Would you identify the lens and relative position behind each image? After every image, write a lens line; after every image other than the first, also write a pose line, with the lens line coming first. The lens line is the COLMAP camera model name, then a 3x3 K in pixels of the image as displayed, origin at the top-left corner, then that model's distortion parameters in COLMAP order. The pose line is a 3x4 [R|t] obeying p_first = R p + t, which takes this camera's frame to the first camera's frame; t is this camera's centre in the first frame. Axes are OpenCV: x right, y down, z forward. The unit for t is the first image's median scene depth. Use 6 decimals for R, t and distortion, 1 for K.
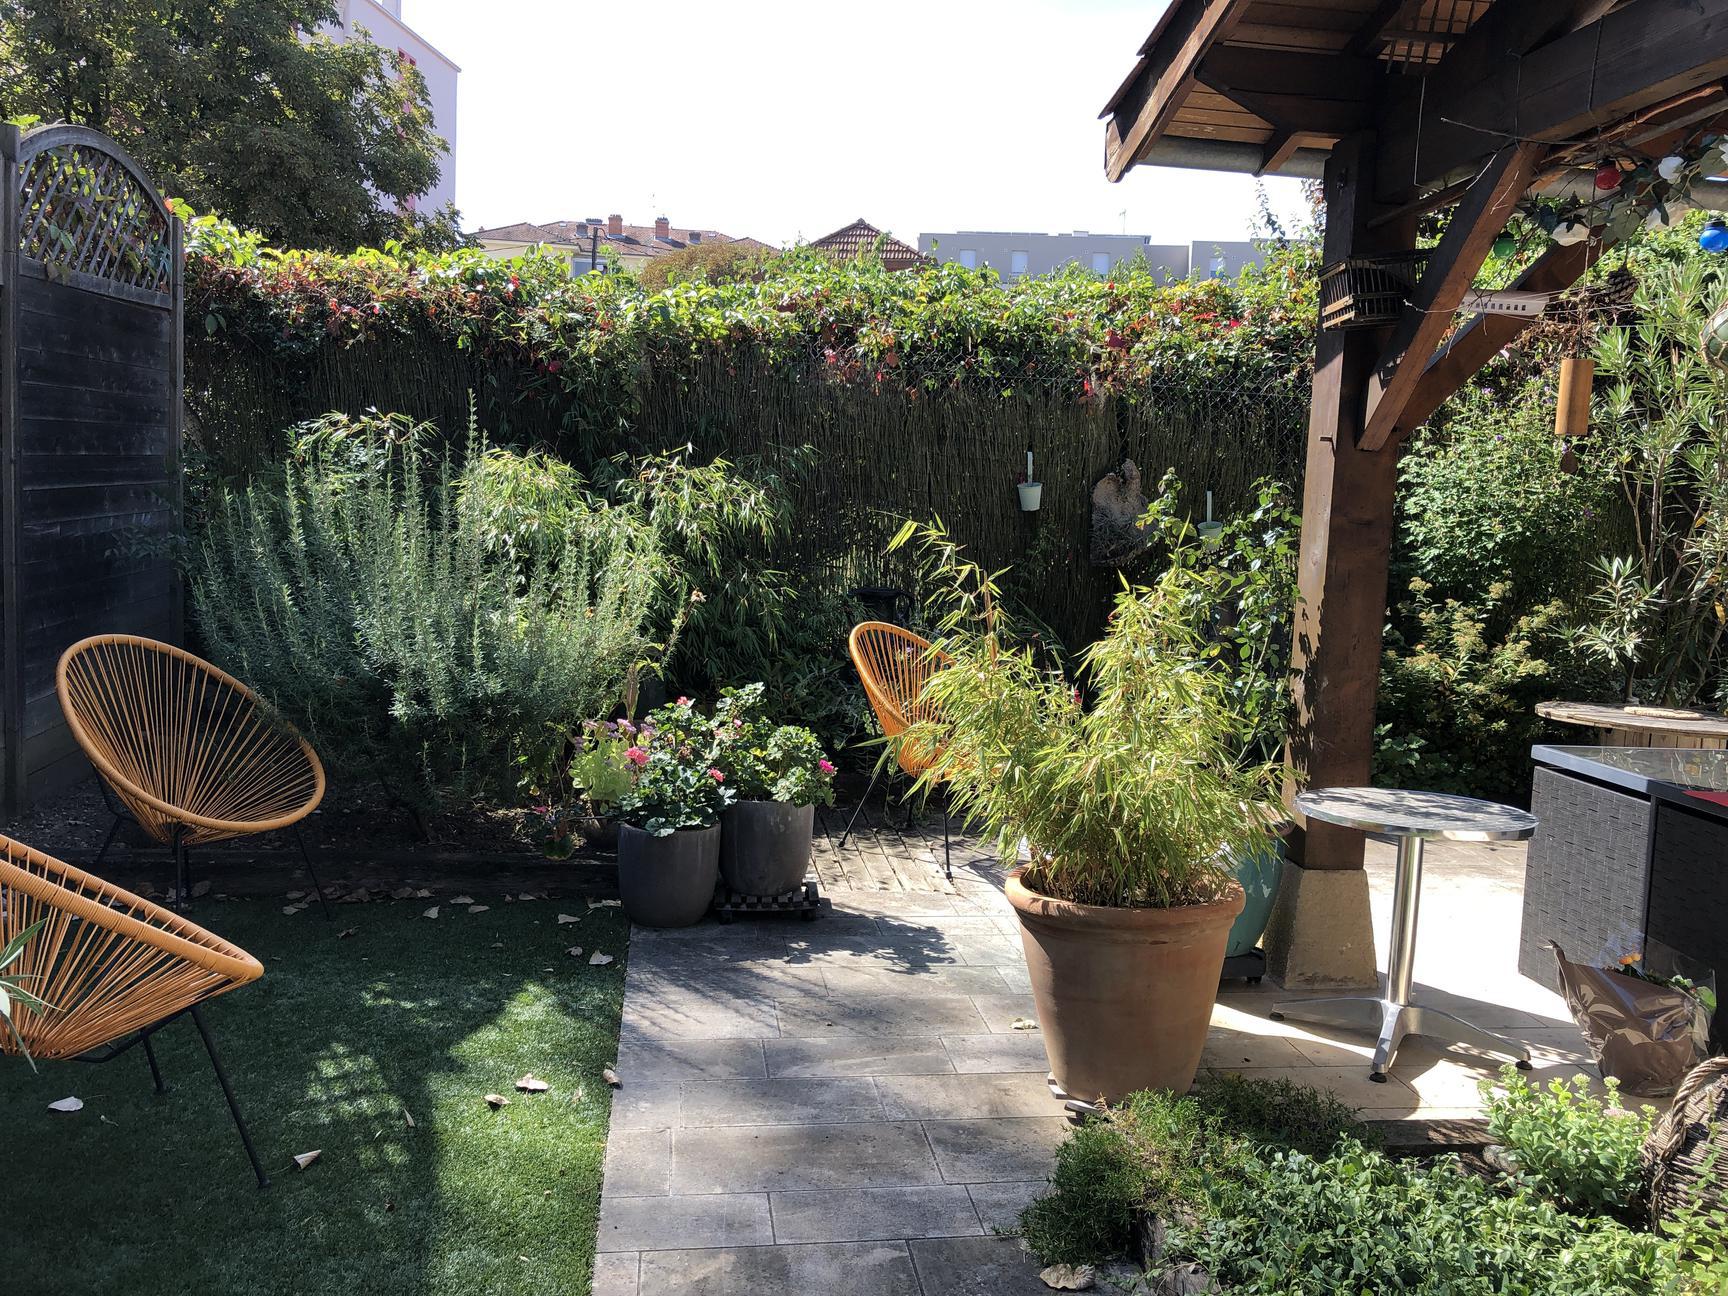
lens RADIAL K [[1430.5, 0, 872.3], [0, 1430.5, 645.3], [0, 0, 1]] dist [0.065687, -0.078517]
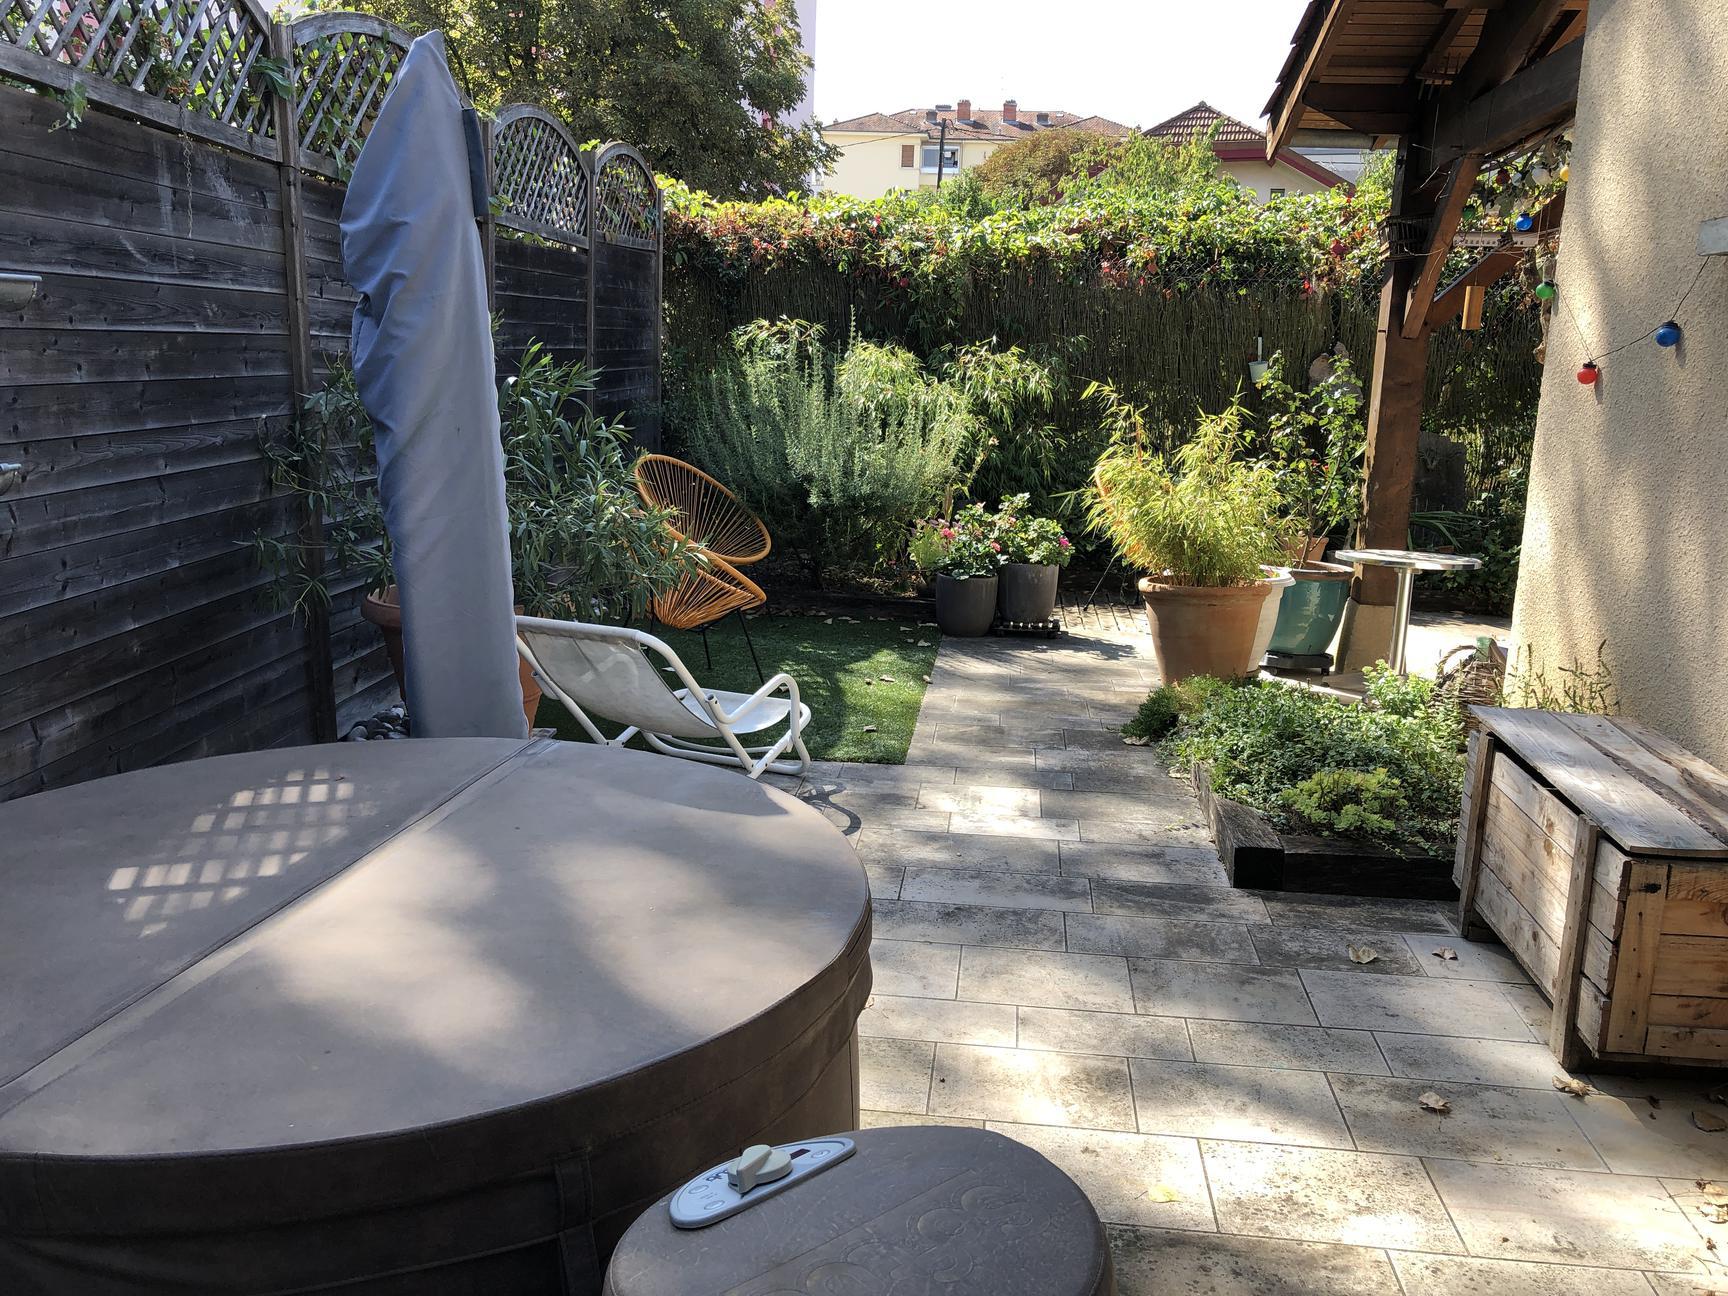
lens RADIAL K [[1430.5, 0, 872.7], [0, 1430.5, 654.8], [0, 0, 1]] dist [0.065687, -0.078517]
pose [[0.972753, 0.037295, -0.228824, 0.092268], [-0.018287, 0.996244, 0.084634, 0.055375], [0.231121, -0.078144, 0.969782, -0.434600]]
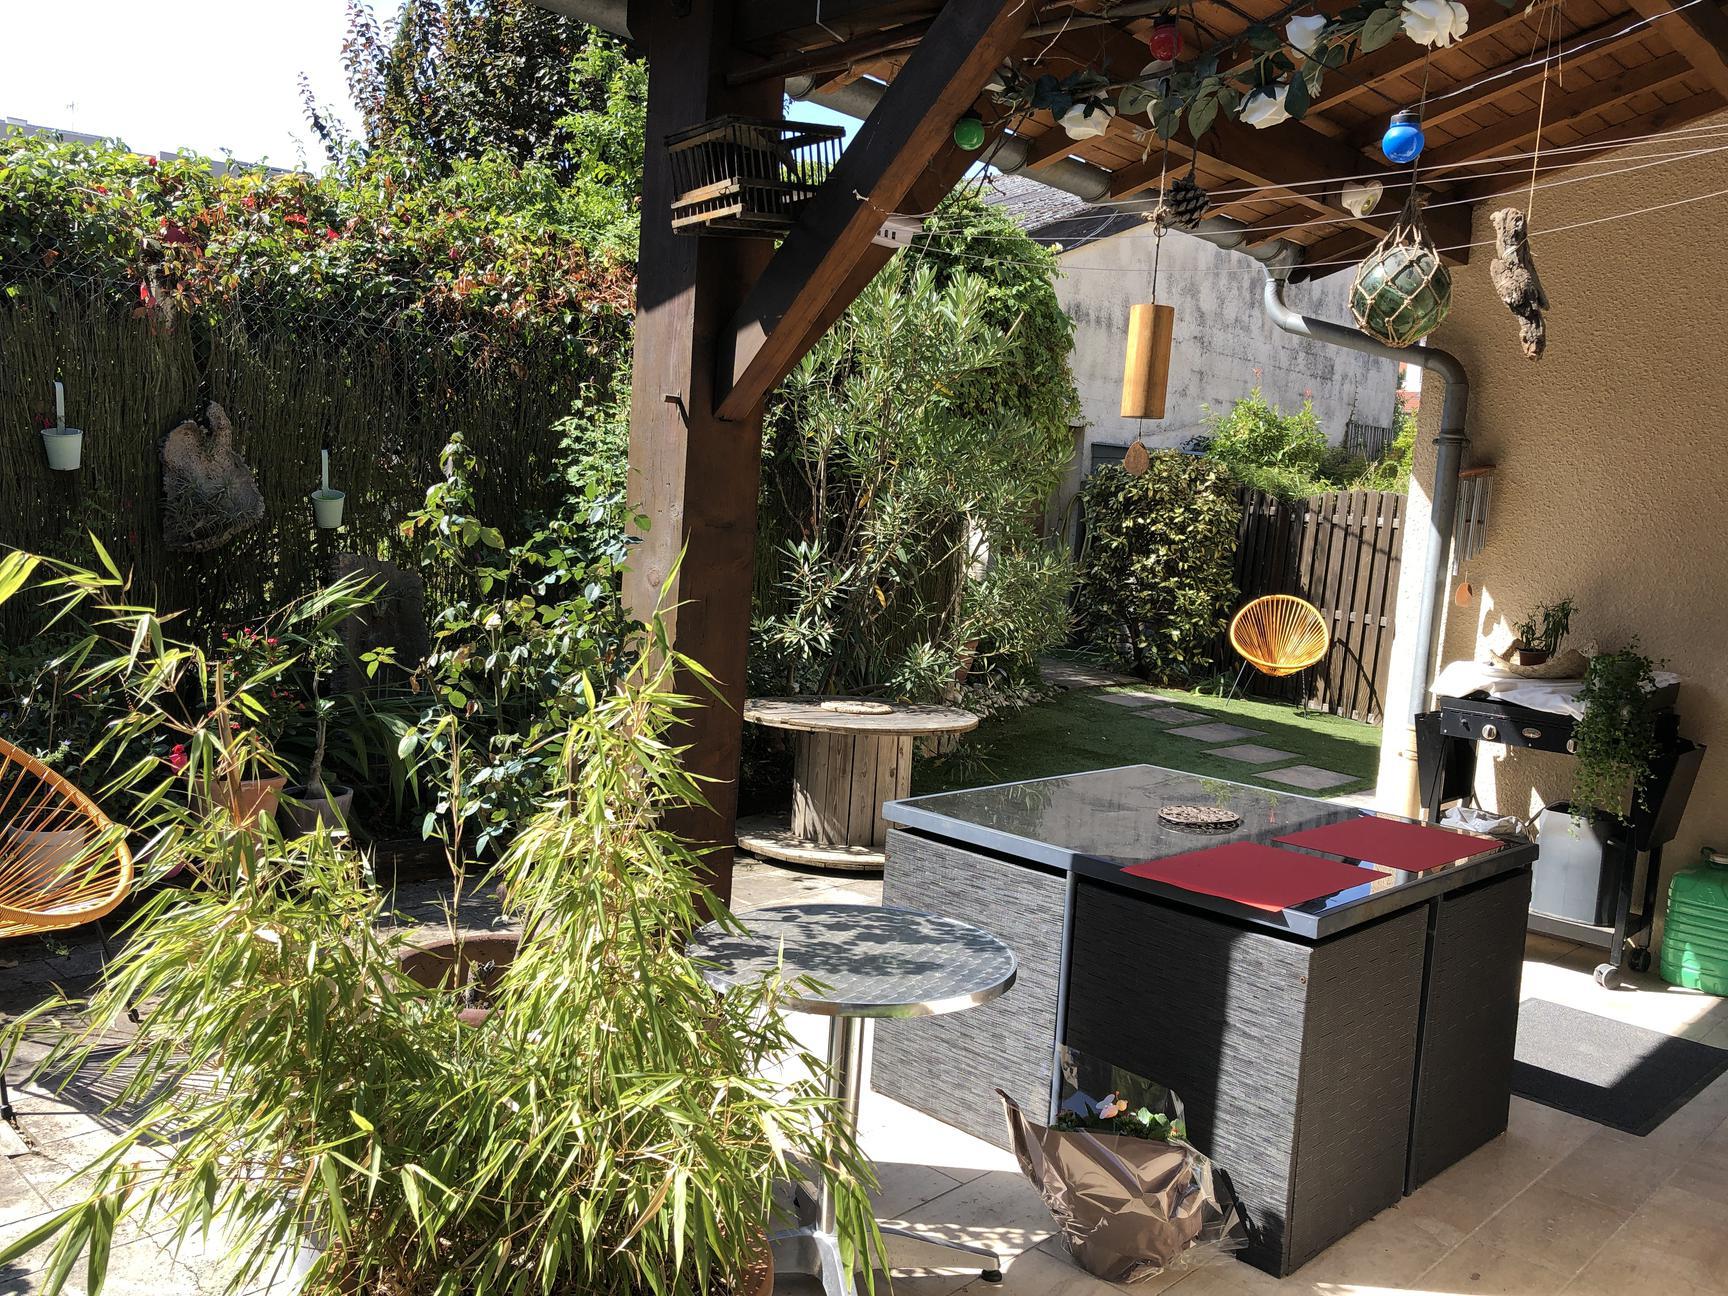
lens RADIAL K [[1430.5, 0, 851.1], [0, 1430.5, 643.8], [0, 0, 1]] dist [0.065687, -0.078517]
pose [[0.791855, -0.052635, 0.608436, -0.019040], [0.031931, 0.998485, 0.044820, -0.036078], [-0.609873, -0.016064, 0.792336, 0.266934]]
